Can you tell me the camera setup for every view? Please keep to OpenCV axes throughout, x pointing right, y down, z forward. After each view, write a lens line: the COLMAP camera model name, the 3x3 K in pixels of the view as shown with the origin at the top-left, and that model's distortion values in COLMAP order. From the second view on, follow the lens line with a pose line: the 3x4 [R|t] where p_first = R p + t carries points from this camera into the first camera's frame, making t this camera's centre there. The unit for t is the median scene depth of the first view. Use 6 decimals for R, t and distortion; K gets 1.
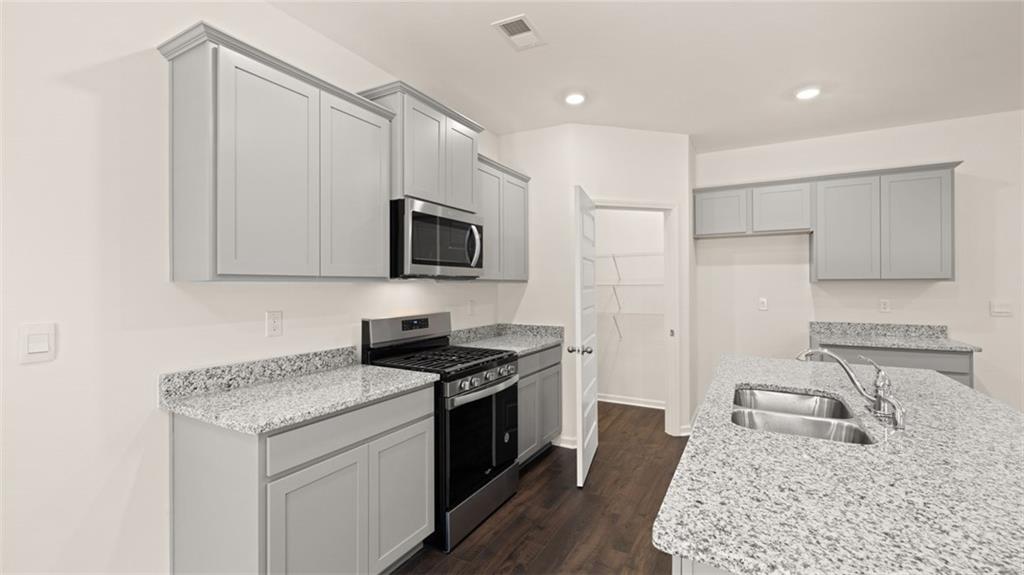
lens RADIAL K [[430.5, 0, 505.2], [0, 430.5, 284.4], [0, 0, 1]] dist [-0.006017, 0.002030]
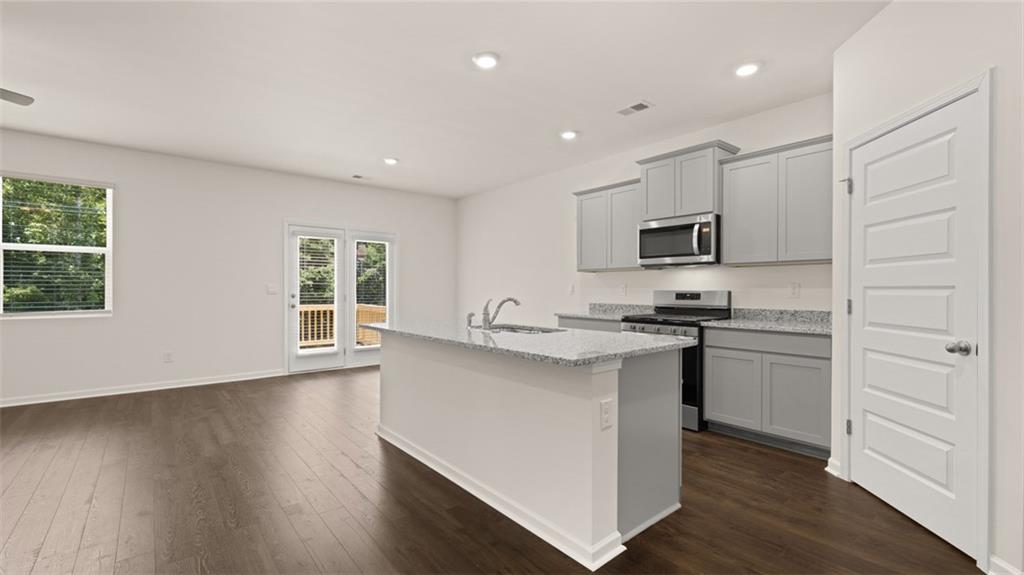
lens RADIAL K [[430.5, 0, 513.4], [0, 430.5, 293.9], [0, 0, 1]] dist [-0.006017, 0.002030]
pose [[-0.343773, 0.012591, -0.938968, 1.648457], [0.000694, 0.999913, 0.013154, 0.074399], [0.939053, 0.003870, -0.343752, 1.107902]]
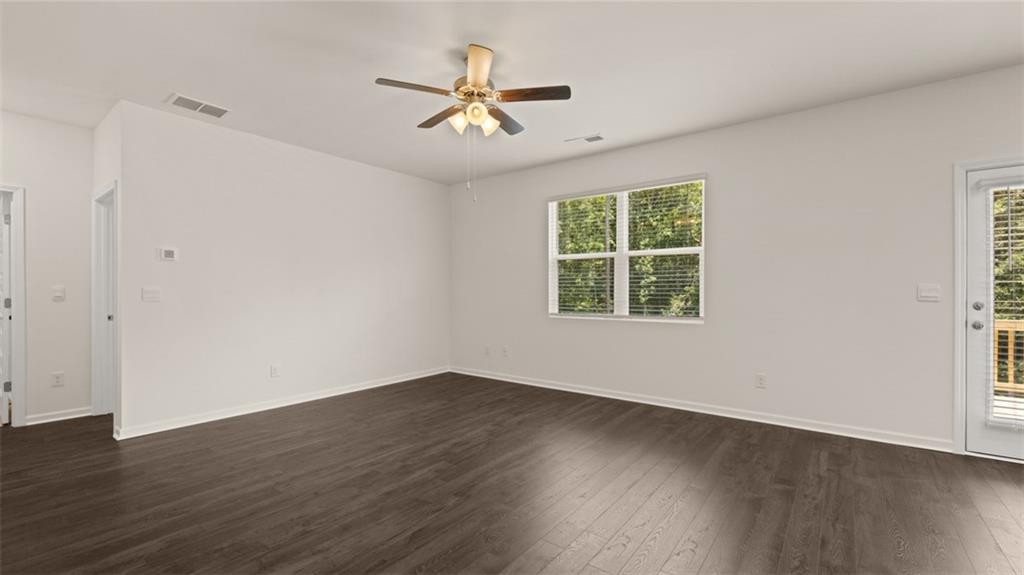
lens RADIAL K [[430.5, 0, 513.0], [0, 430.5, 290.9], [0, 0, 1]] dist [-0.006017, 0.002030]
pose [[-0.991097, 0.002936, 0.133108, 0.963719], [0.002553, 0.999992, -0.003049, 0.073366], [-0.133116, -0.002682, -0.991097, 0.519761]]
